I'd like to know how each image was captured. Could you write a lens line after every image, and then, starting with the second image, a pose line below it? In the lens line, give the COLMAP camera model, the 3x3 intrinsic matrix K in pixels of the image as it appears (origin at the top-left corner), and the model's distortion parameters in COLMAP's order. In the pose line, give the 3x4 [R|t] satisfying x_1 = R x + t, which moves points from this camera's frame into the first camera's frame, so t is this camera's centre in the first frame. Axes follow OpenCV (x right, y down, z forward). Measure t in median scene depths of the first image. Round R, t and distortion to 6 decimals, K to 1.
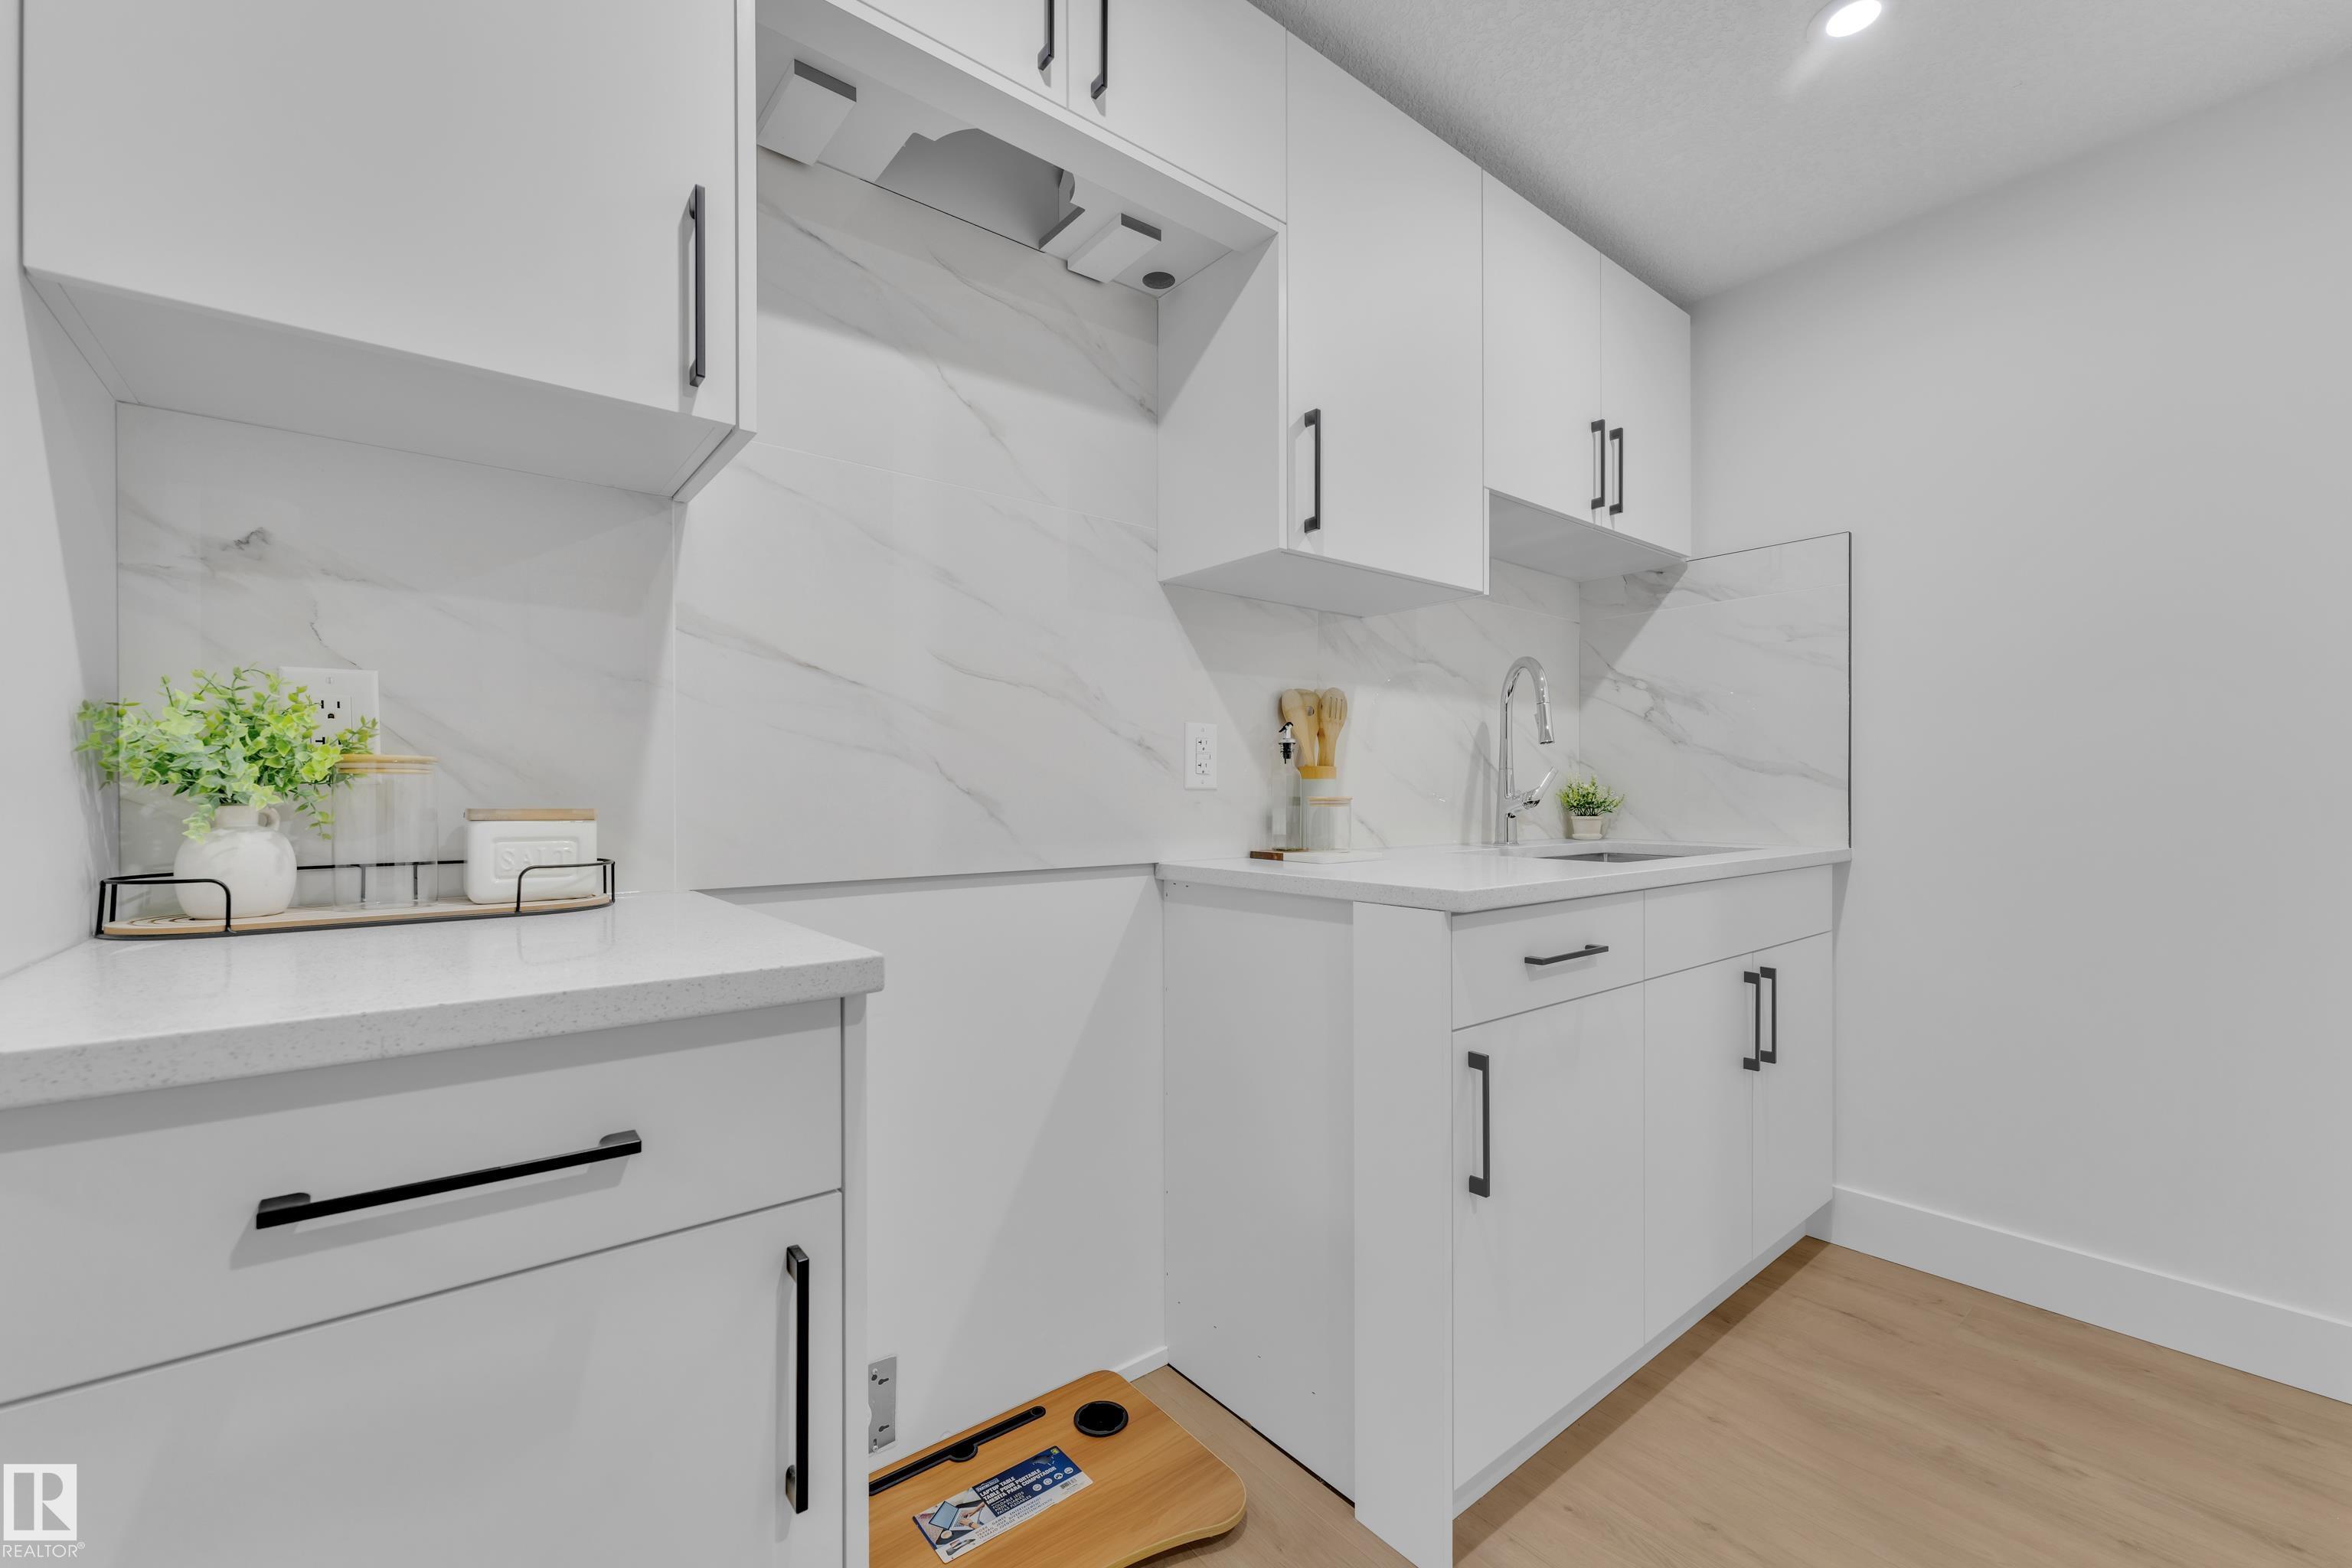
lens RADIAL K [[949.8, 0, 1191.9], [0, 949.8, 792.7], [0, 0, 1]] dist [0.003527, -0.000792]
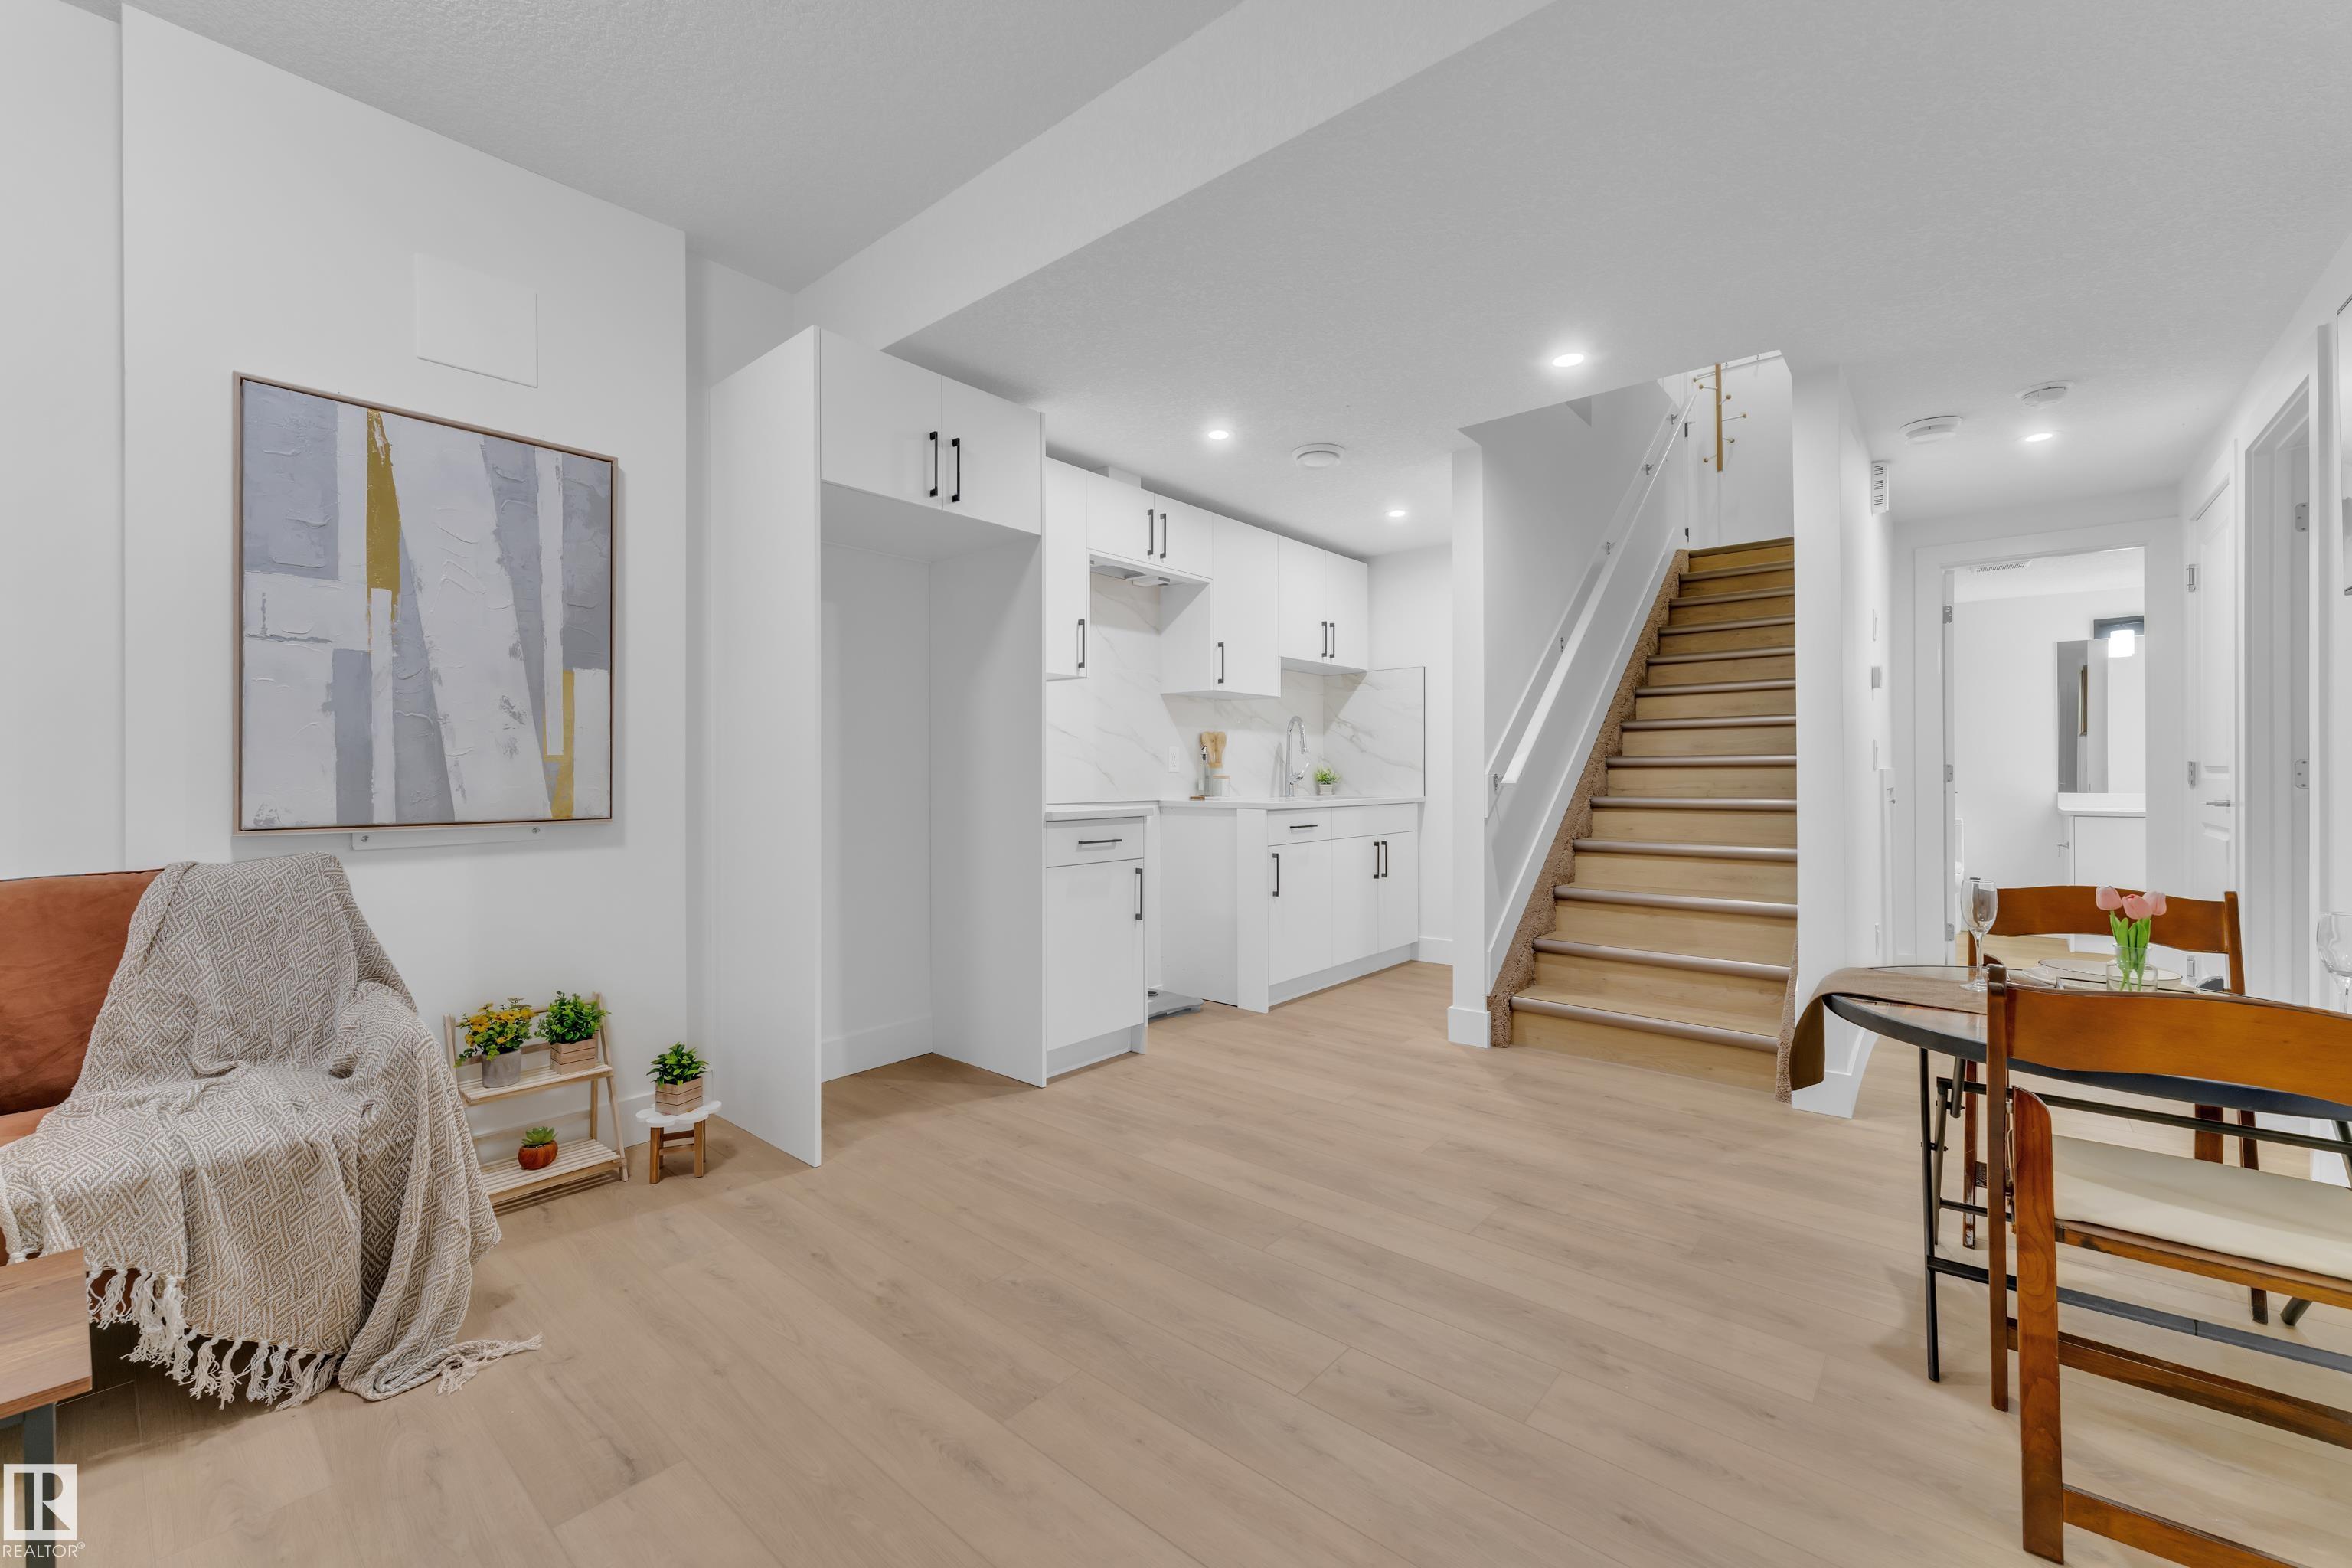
lens RADIAL K [[949.8, 0, 1188.5], [0, 949.8, 761.5], [0, 0, 1]] dist [0.003527, -0.000792]
pose [[0.981435, 0.003543, 0.191760, -0.415755], [-0.000923, 0.999905, -0.013752, 0.002505], [-0.191791, 0.013319, 0.981345, -1.441093]]
